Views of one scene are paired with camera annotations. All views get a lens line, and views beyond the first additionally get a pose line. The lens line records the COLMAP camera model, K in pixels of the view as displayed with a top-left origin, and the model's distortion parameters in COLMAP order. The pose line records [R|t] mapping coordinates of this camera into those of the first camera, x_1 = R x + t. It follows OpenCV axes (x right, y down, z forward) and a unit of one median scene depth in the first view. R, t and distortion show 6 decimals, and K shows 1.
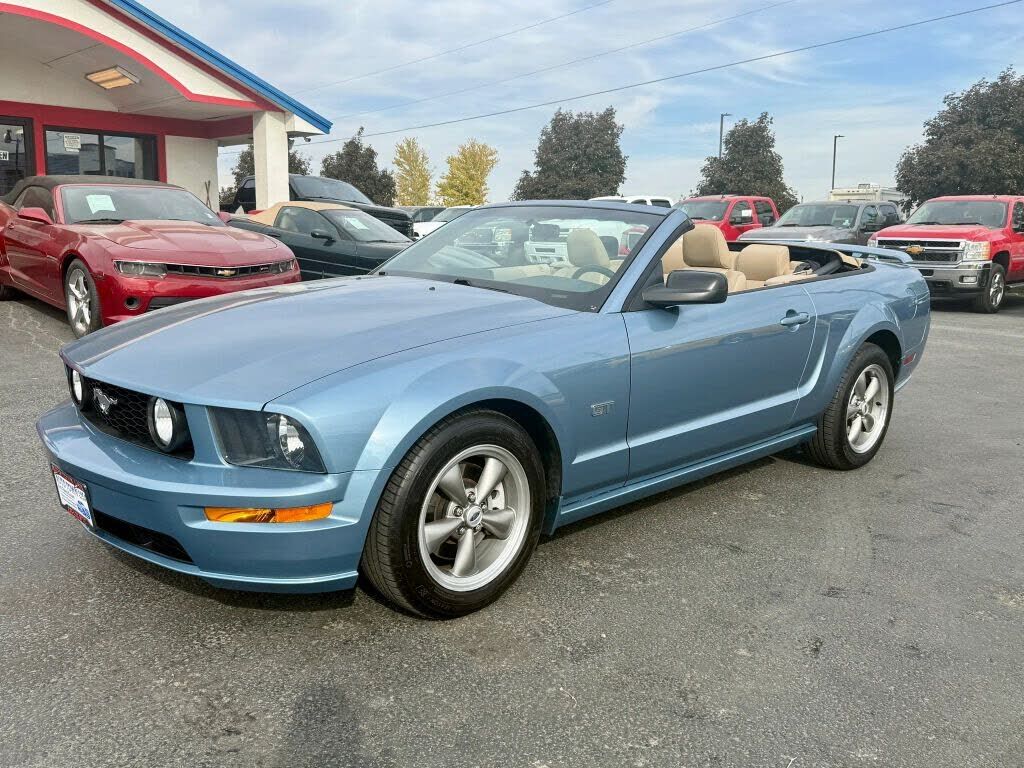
lens RADIAL K [[900.5, 0, 507.1], [0, 900.5, 385.0], [0, 0, 1]] dist [0.009376, -0.013110]
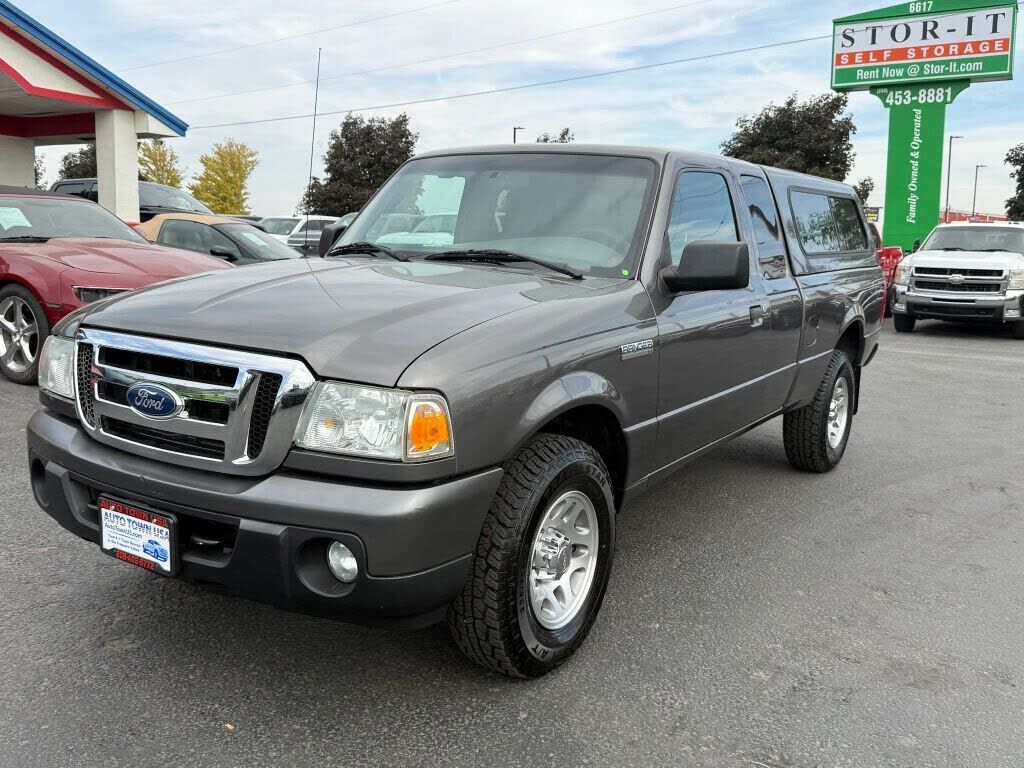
lens RADIAL K [[963.7, 0, 512.0], [0, 963.7, 384.0], [0, 0, 1]] dist [-0.002611, 0.007615]
pose [[0.965488, -0.028243, 0.258910, -0.132434], [0.033616, 0.999301, -0.016347, -0.008480], [-0.258268, 0.024486, 0.965763, 0.005732]]
